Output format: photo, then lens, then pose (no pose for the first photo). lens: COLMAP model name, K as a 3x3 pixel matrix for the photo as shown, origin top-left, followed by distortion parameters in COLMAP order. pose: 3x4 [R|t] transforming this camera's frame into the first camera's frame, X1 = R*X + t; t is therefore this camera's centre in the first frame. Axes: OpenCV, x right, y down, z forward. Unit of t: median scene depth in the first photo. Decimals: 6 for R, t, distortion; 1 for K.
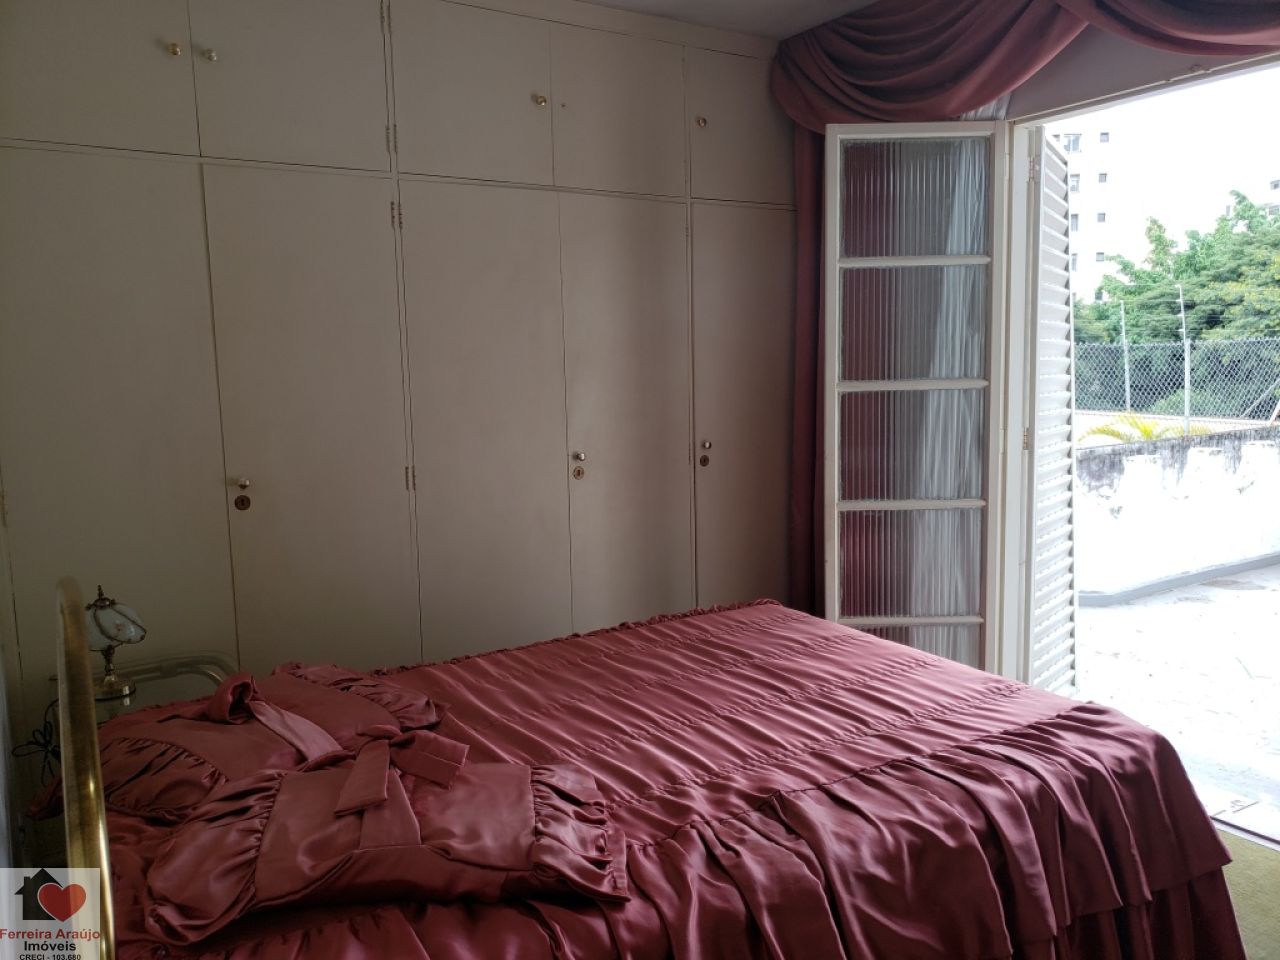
lens RADIAL K [[1002.7, 0, 643.5], [0, 1002.7, 485.8], [0, 0, 1]] dist [0.013316, 0.005704]
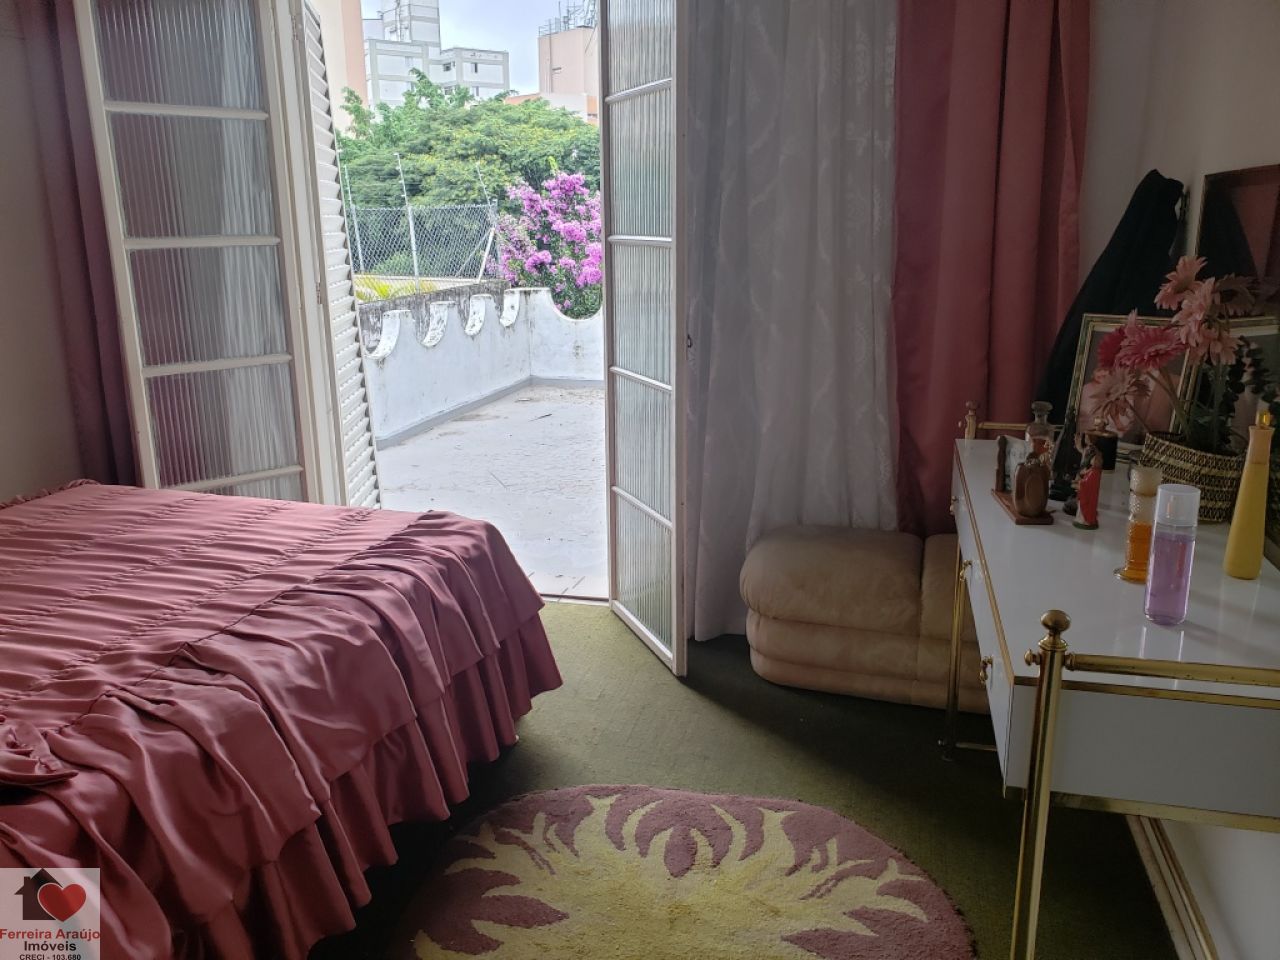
lens RADIAL K [[1002.7, 0, 632.7], [0, 1002.7, 469.8], [0, 0, 1]] dist [0.013316, 0.005704]
pose [[0.752040, -0.151805, 0.641398, -0.086501], [0.077941, 0.986770, 0.142161, 0.012683], [-0.654493, -0.056920, 0.753922, -0.028974]]
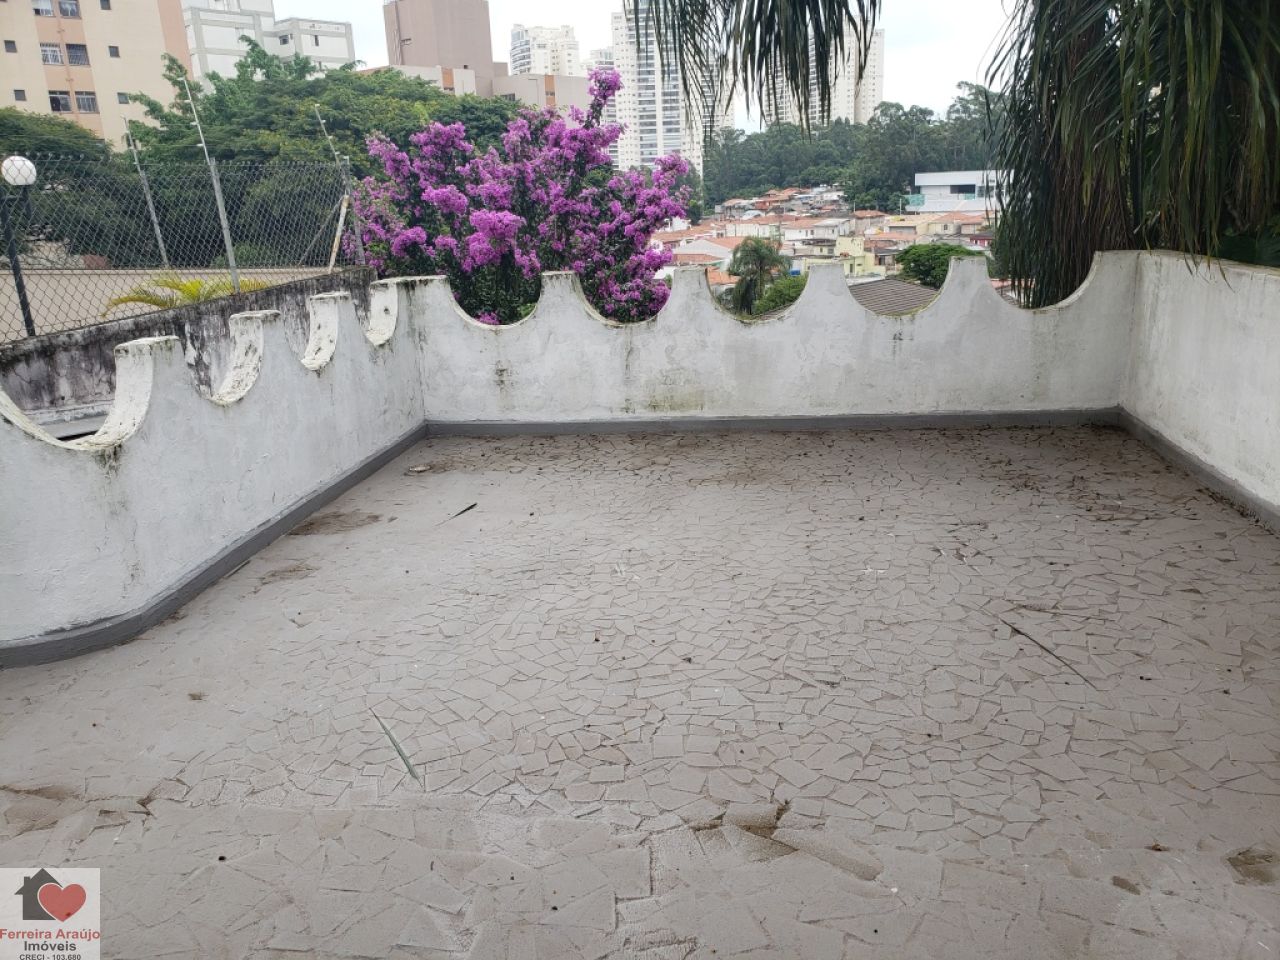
lens RADIAL K [[1002.7, 0, 647.4], [0, 1002.7, 487.7], [0, 0, 1]] dist [0.013316, 0.005704]
pose [[0.649775, -0.227923, 0.725150, 0.522288], [0.127780, 0.973163, 0.191378, -0.041872], [-0.749309, -0.031693, 0.661462, 0.877929]]
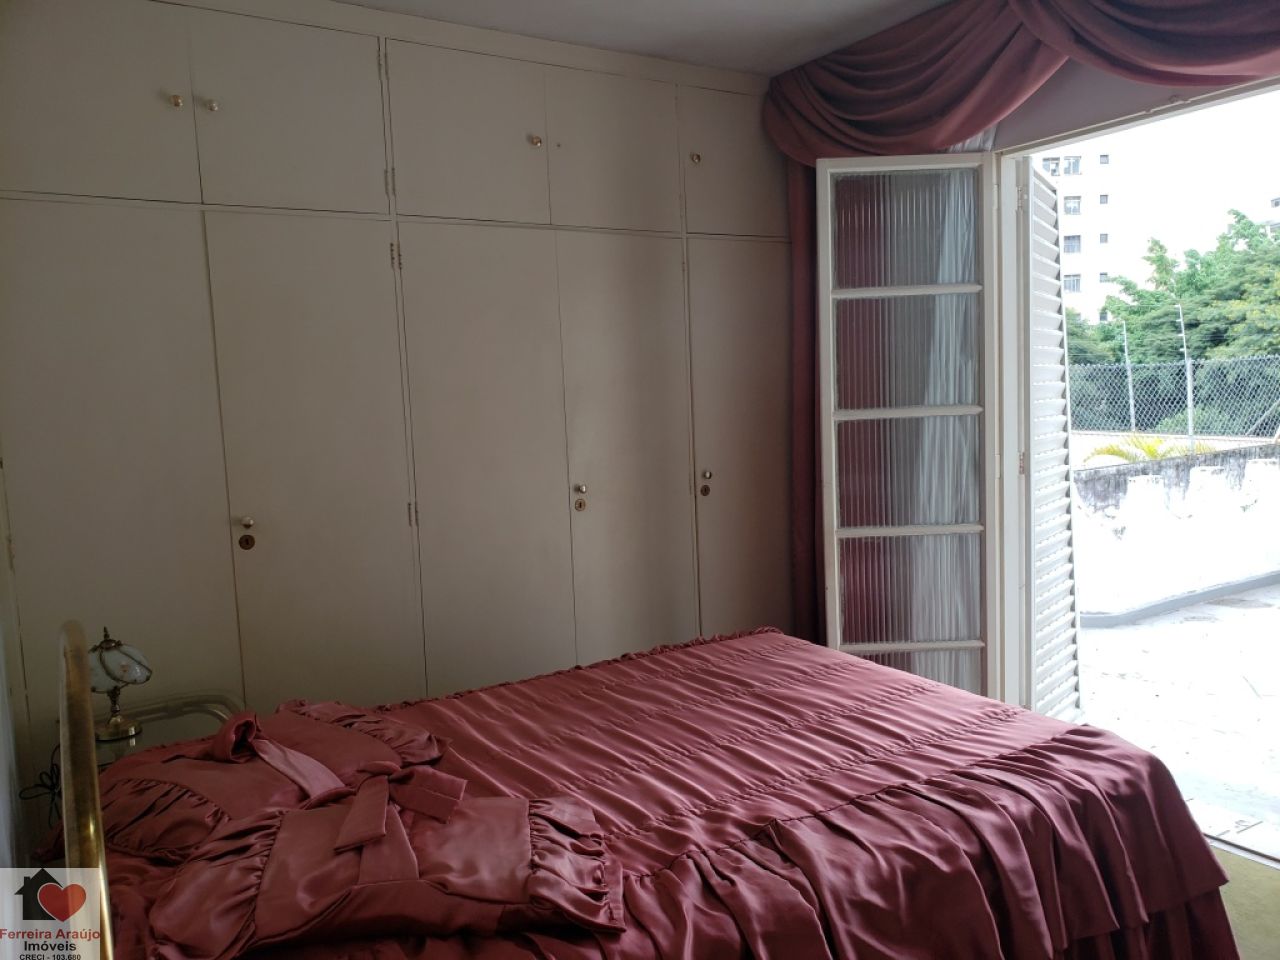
lens RADIAL K [[1002.7, 0, 651.4], [0, 1002.7, 488.4], [0, 0, 1]] dist [0.013316, 0.005704]
pose [[0.999812, -0.019259, -0.002155, 0.010715], [0.019198, 0.999498, -0.025213, -0.003512], [0.002640, 0.025167, 0.999680, -0.011231]]
